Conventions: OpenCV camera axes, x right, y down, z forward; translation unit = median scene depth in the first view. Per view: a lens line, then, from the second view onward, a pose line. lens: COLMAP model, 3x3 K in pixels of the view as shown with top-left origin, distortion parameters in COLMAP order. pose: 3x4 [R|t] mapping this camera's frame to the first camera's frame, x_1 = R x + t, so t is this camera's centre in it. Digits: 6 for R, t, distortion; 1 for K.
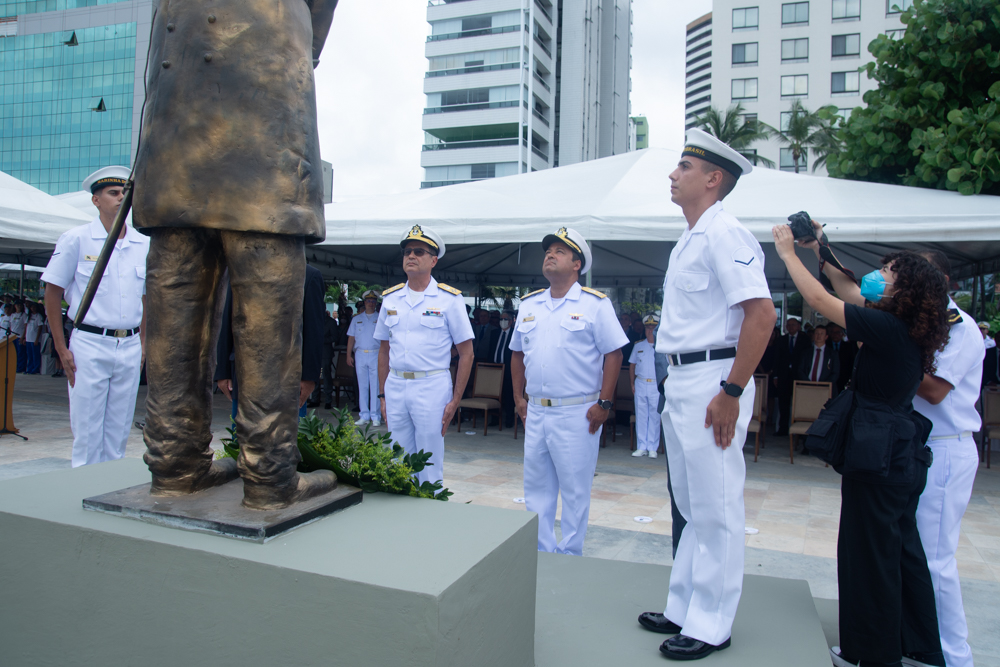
lens RADIAL K [[747.2, 0, 506.0], [0, 747.2, 326.0], [0, 0, 1]] dist [-0.141333, 0.112416]
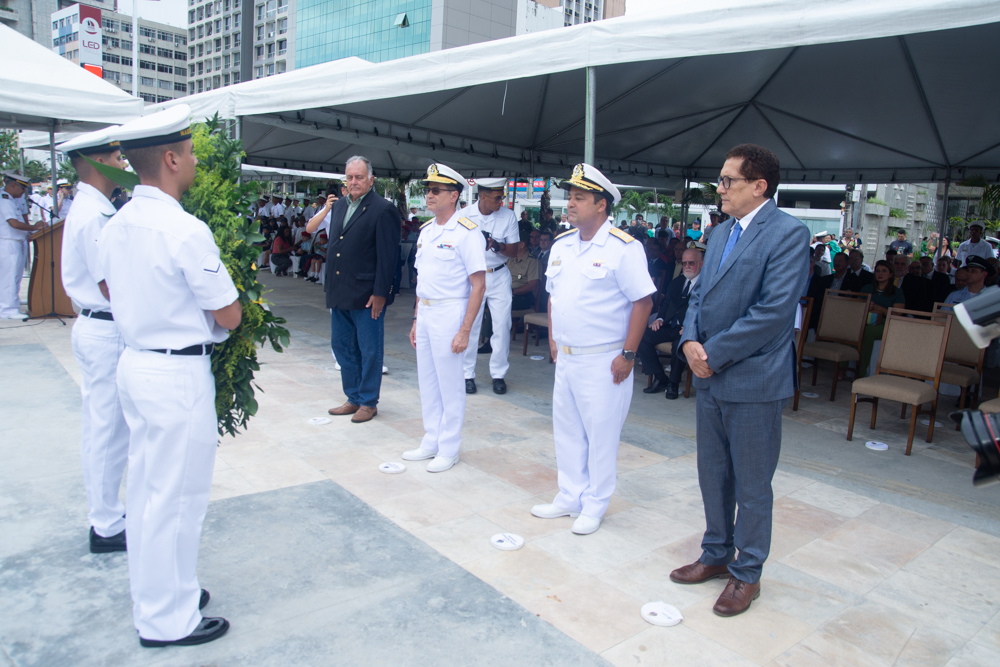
lens RADIAL K [[728.8, 0, 500.0], [0, 728.8, 333.5], [0, 0, 1]] dist [-0.143214, 0.123078]
pose [[0.896964, 0.084667, -0.433920, 0.623912], [-0.028207, 0.990451, 0.134952, 0.049346], [0.441202, -0.108807, 0.890787, 0.808700]]
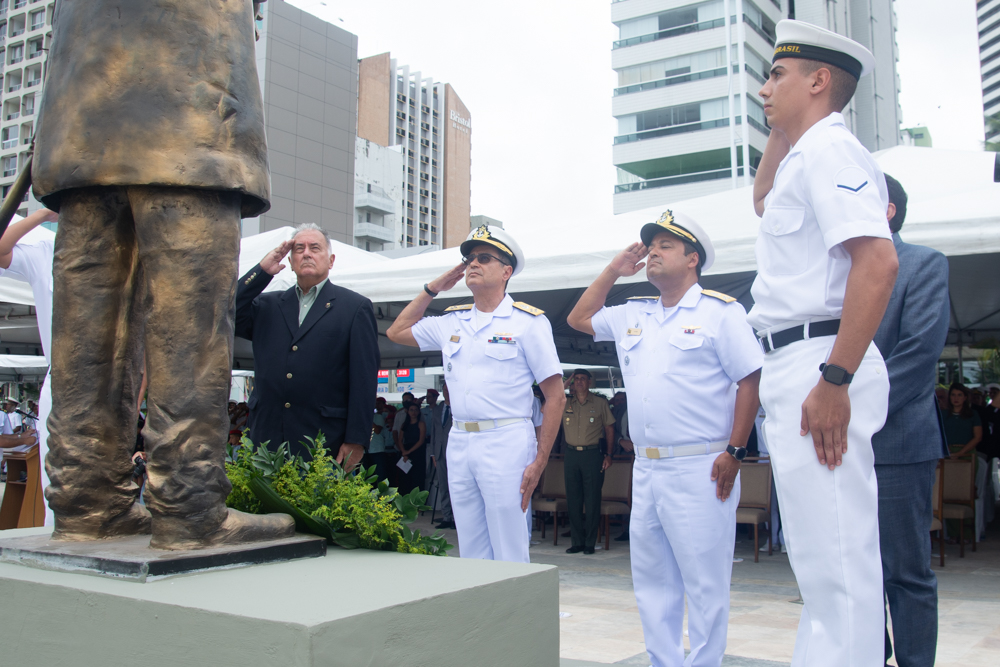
lens RADIAL K [[1026.3, 0, 563.7], [0, 1026.3, 328.8], [0, 0, 1]] dist [-0.153536, 0.137587]
pose [[0.982544, -0.053163, -0.178271, 0.139420], [0.034222, 0.993595, -0.107689, 0.081300], [0.182854, 0.099708, 0.978071, 0.027228]]
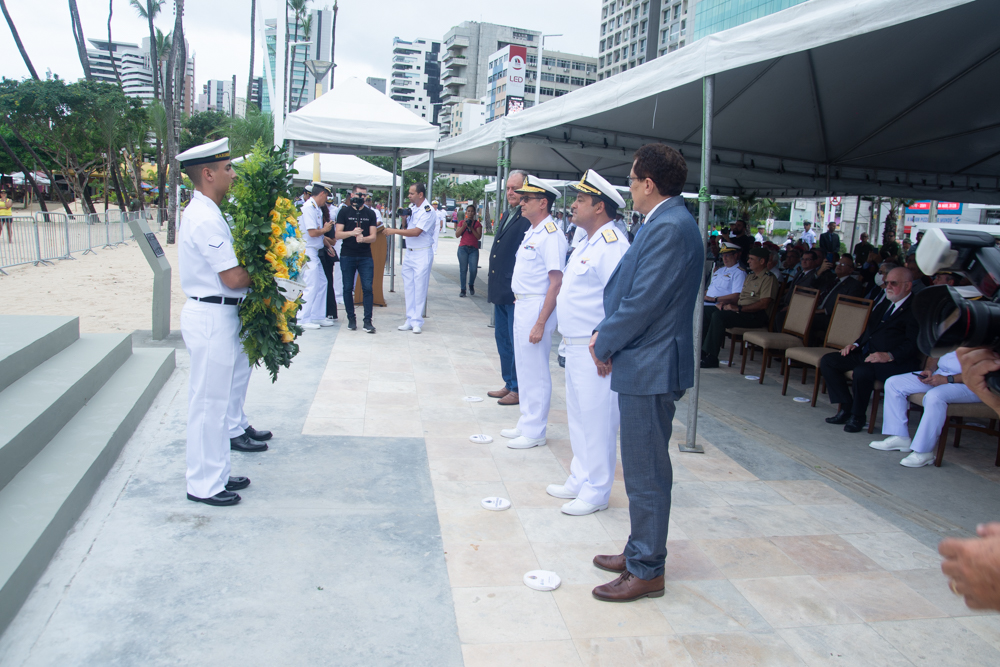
lens RADIAL K [[747.2, 0, 506.0], [0, 747.2, 326.0], [0, 0, 1]] dist [-0.141333, 0.112416]
pose [[0.542385, 0.125454, -0.830711, 1.077891], [-0.053434, 0.991937, 0.114915, 0.057974], [0.838429, -0.017940, 0.544715, 1.019705]]
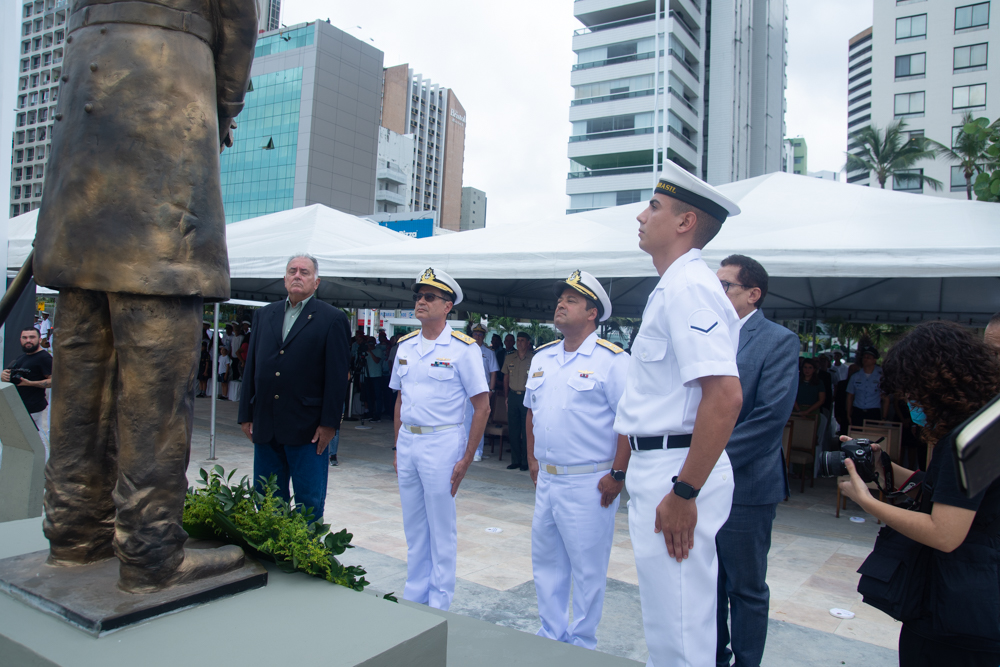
lens RADIAL K [[744.8, 0, 500.2], [0, 744.8, 322.5], [0, 0, 1]] dist [-0.146921, 0.124683]
pose [[0.976750, 0.012084, -0.214041, 0.168049], [-0.020400, 0.999119, -0.036688, -0.035542], [0.213409, 0.040202, 0.976135, 0.111157]]
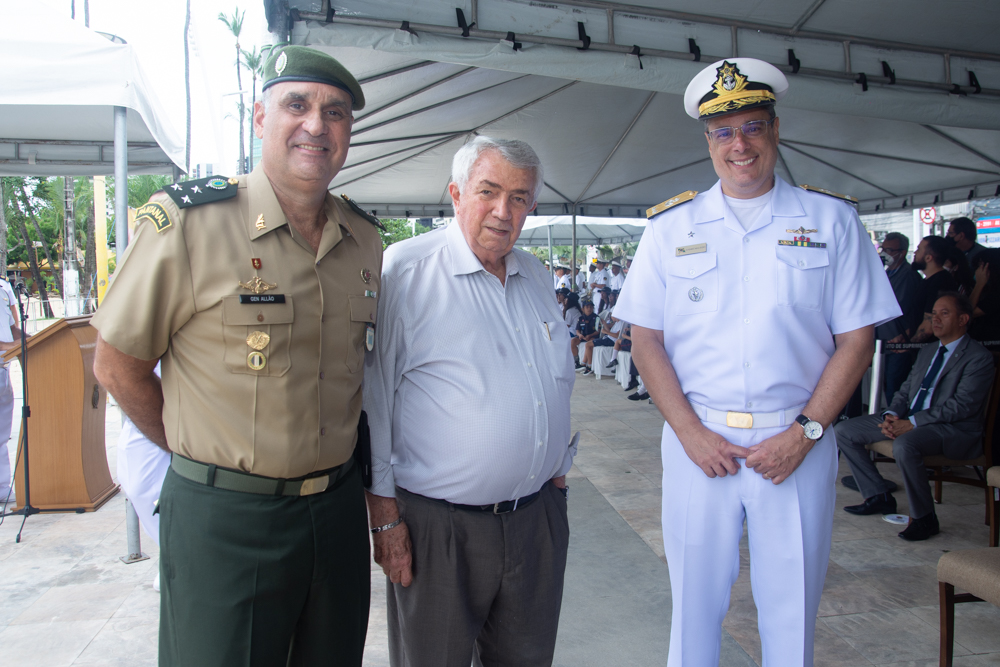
lens RADIAL K [[747.2, 0, 506.0], [0, 747.2, 326.0], [0, 0, 1]] dist [-0.141333, 0.112416]
pose [[0.529132, 0.013064, -0.848439, -0.162968], [0.025702, 0.999176, 0.031414, 0.025015], [0.848150, -0.038429, 0.528360, 2.092175]]
